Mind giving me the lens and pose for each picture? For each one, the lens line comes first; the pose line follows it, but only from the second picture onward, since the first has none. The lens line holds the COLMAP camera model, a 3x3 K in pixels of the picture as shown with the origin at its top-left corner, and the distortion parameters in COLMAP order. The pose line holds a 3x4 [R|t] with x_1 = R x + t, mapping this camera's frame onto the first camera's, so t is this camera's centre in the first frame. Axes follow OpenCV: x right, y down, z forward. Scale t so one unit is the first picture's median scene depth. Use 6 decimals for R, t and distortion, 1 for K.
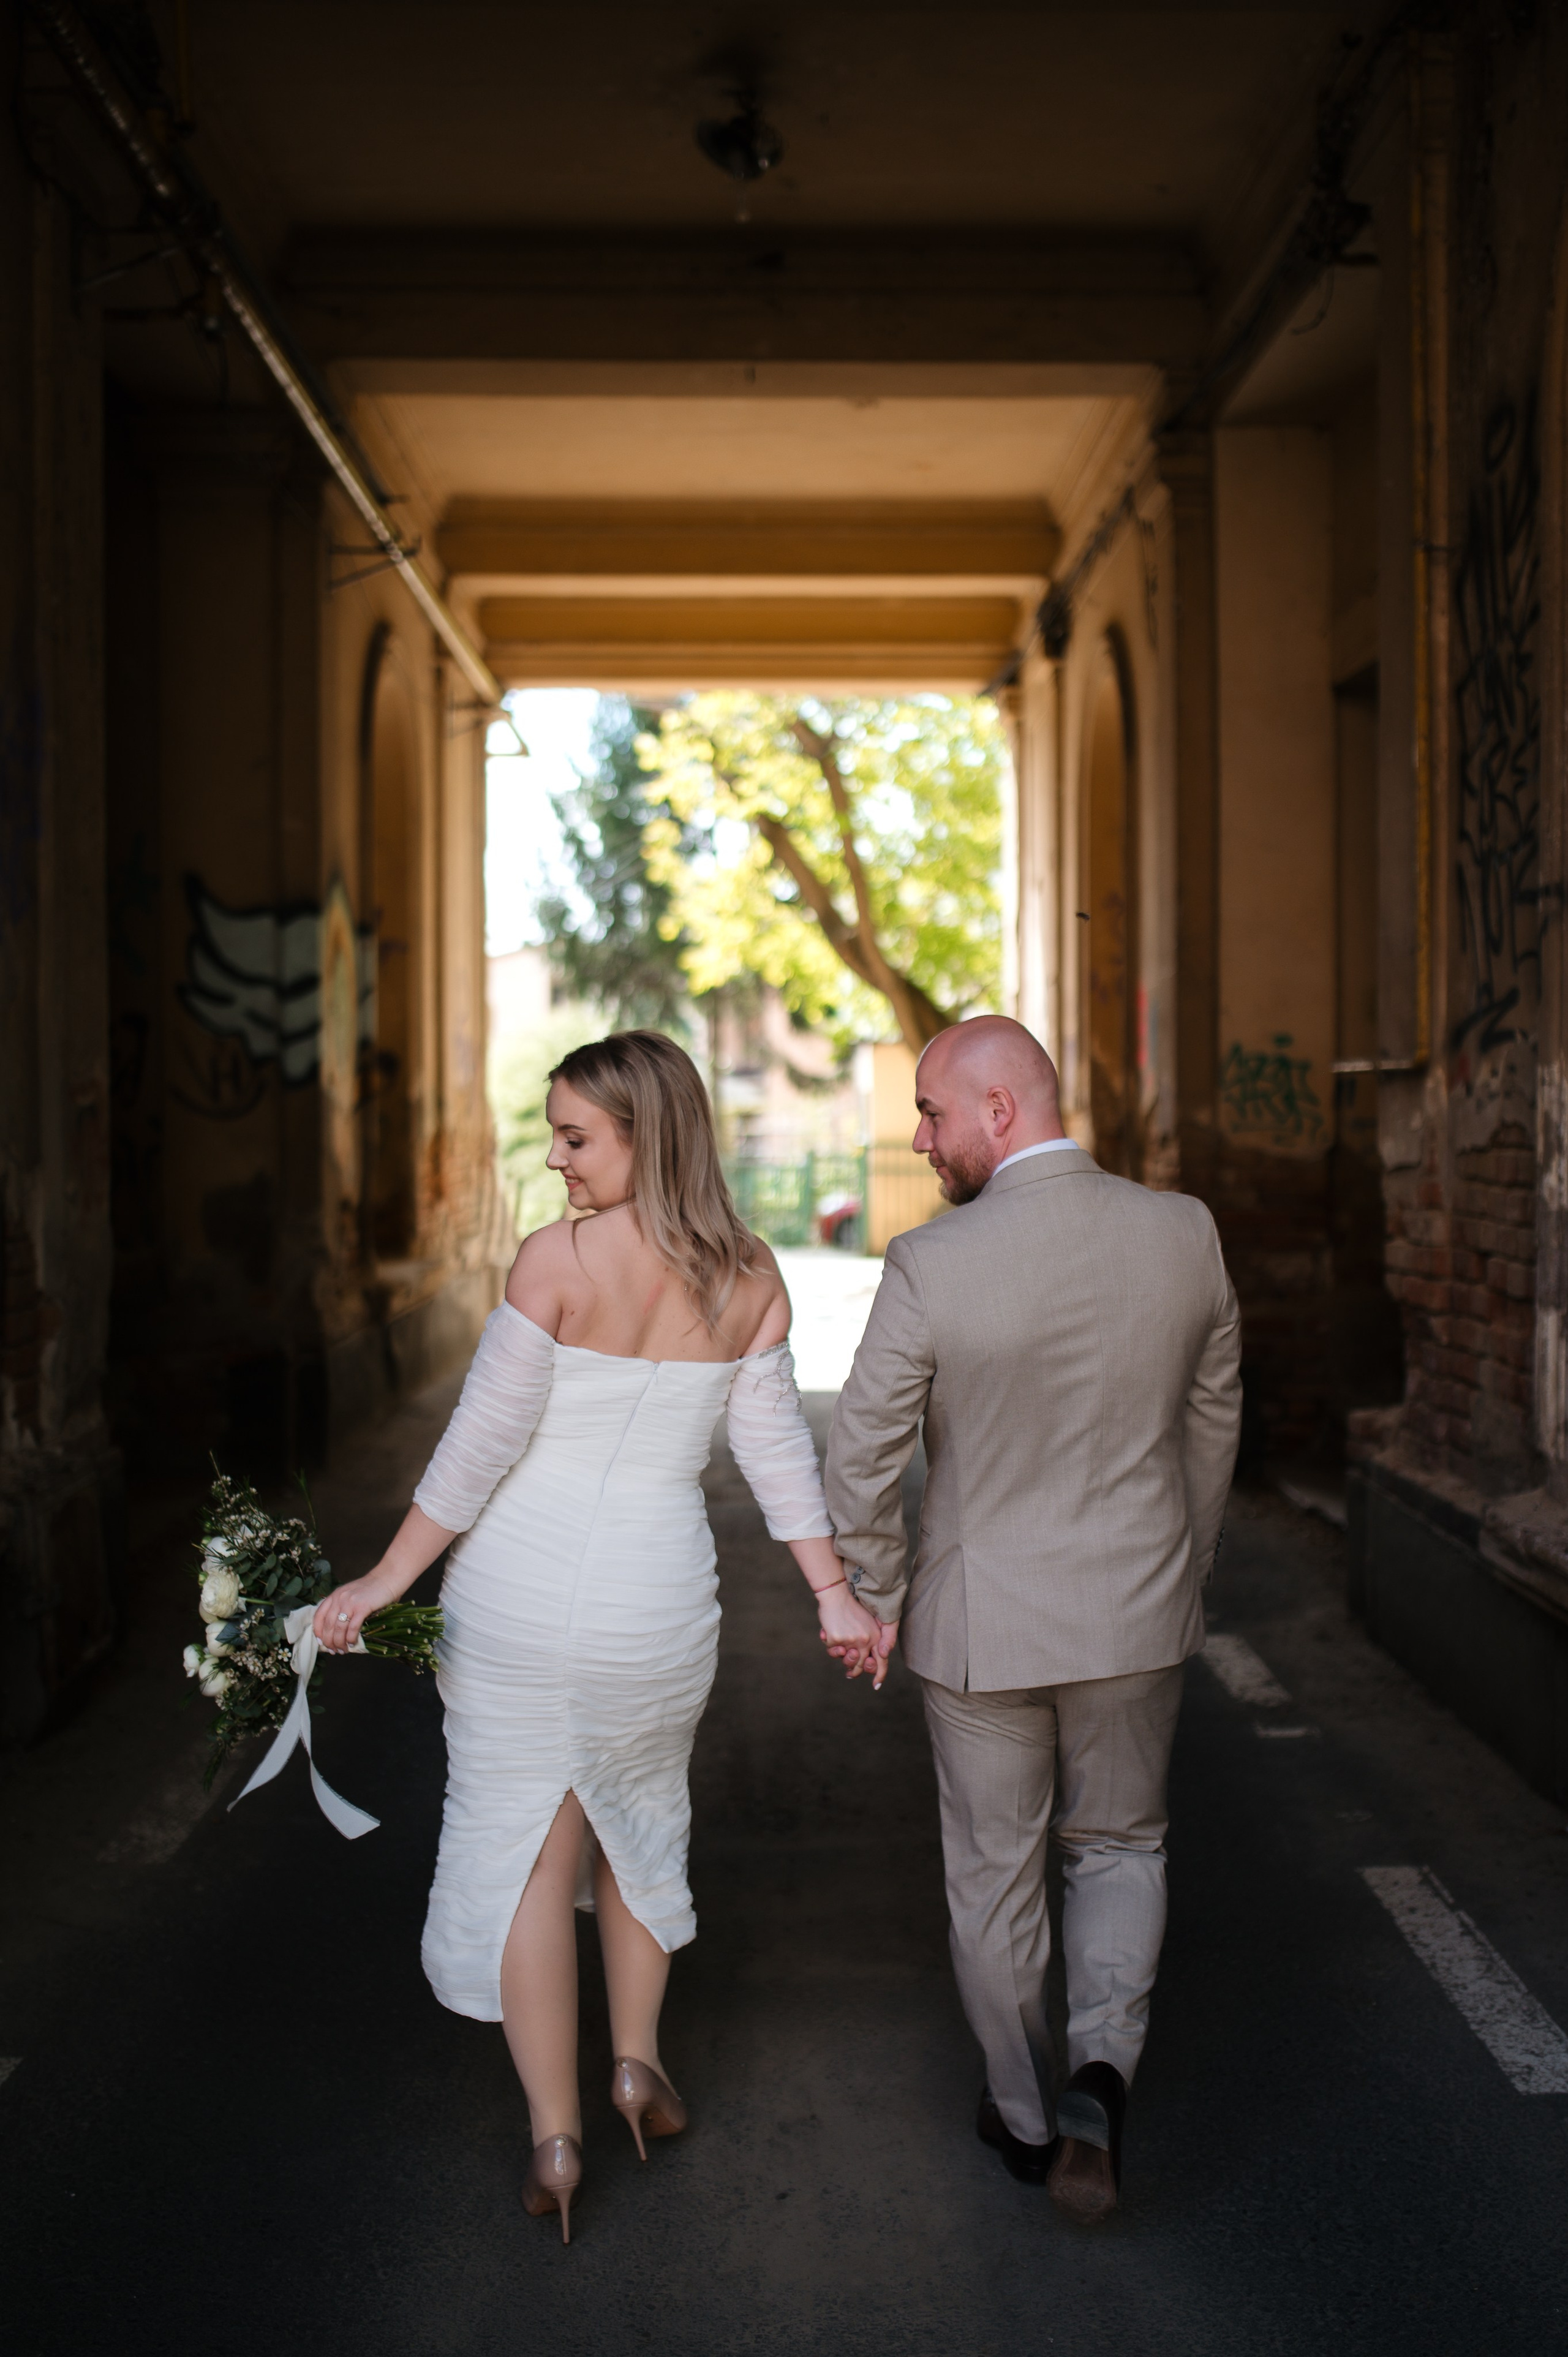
lens RADIAL K [[2303.2, 0, 779.9], [0, 2303.2, 1125.8], [0, 0, 1]] dist [-0.004641, 0.015366]
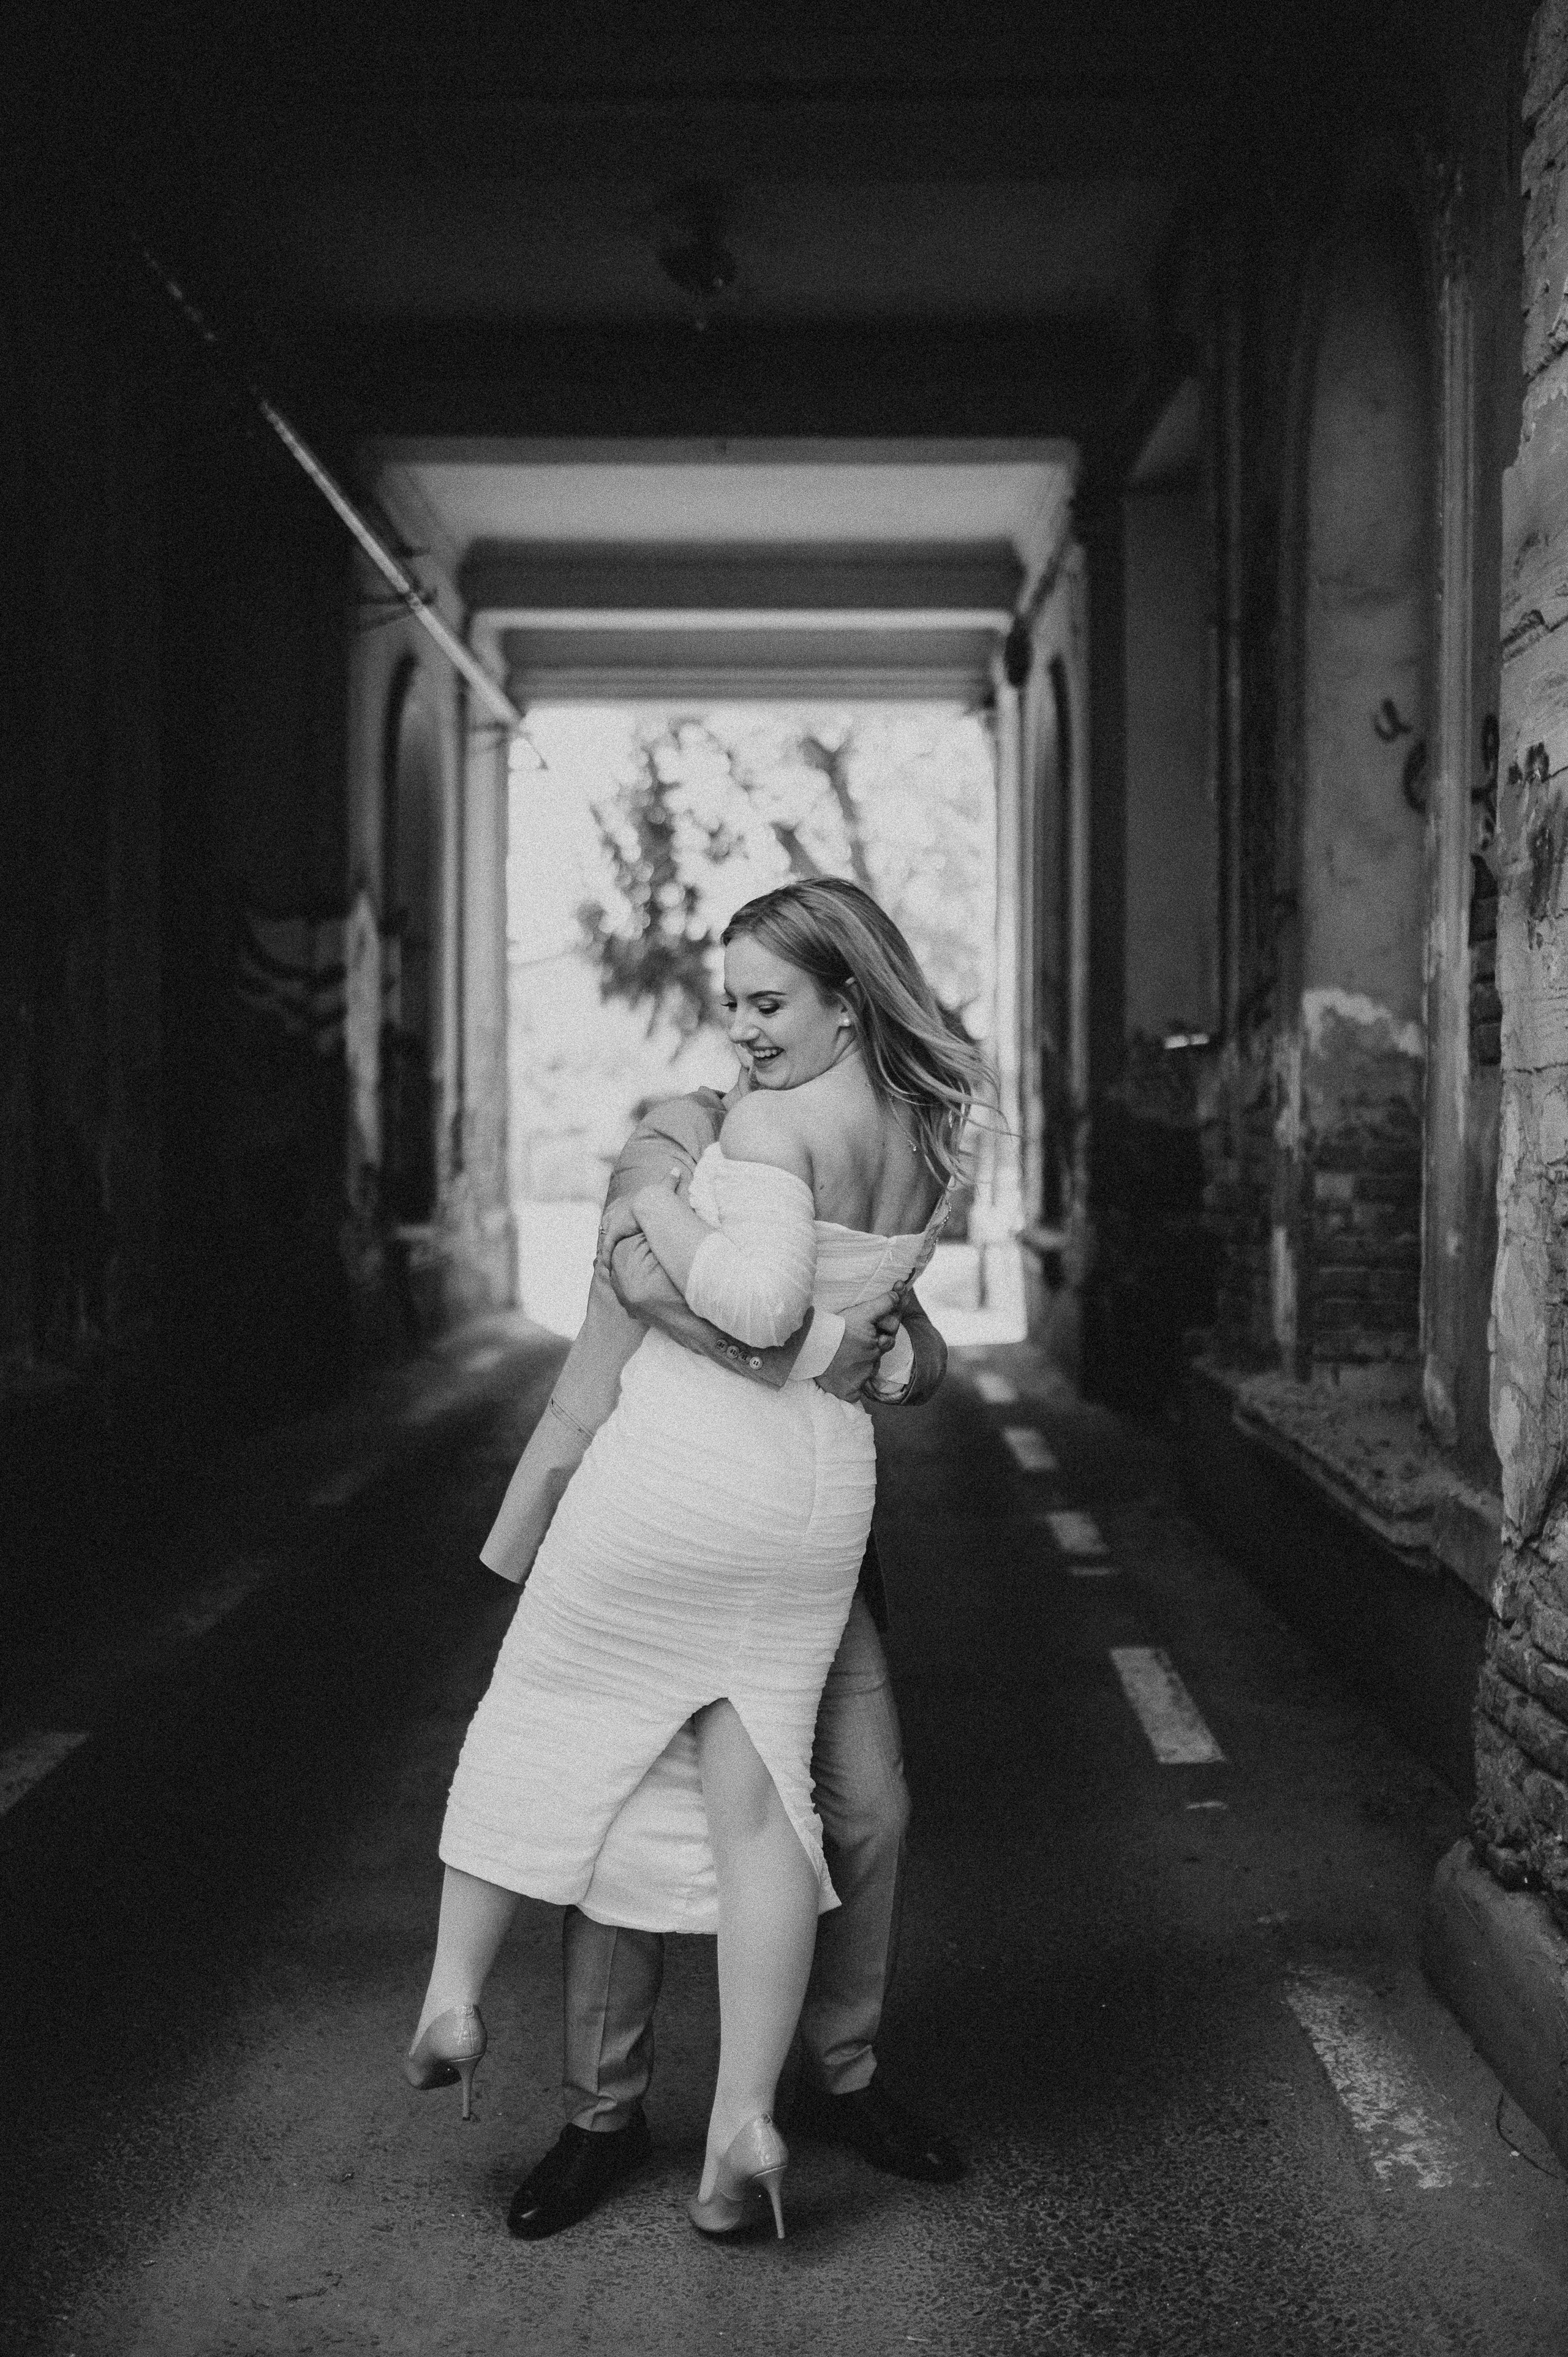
lens RADIAL K [[2313.9, 0, 781.1], [0, 2313.9, 1104.7], [0, 0, 1]] dist [-0.012390, 0.009441]
pose [[0.999697, 0.004606, -0.024198, 0.031238], [-0.004860, 0.999934, -0.010417, 0.009504], [0.024149, 0.010532, 0.999653, -0.102097]]
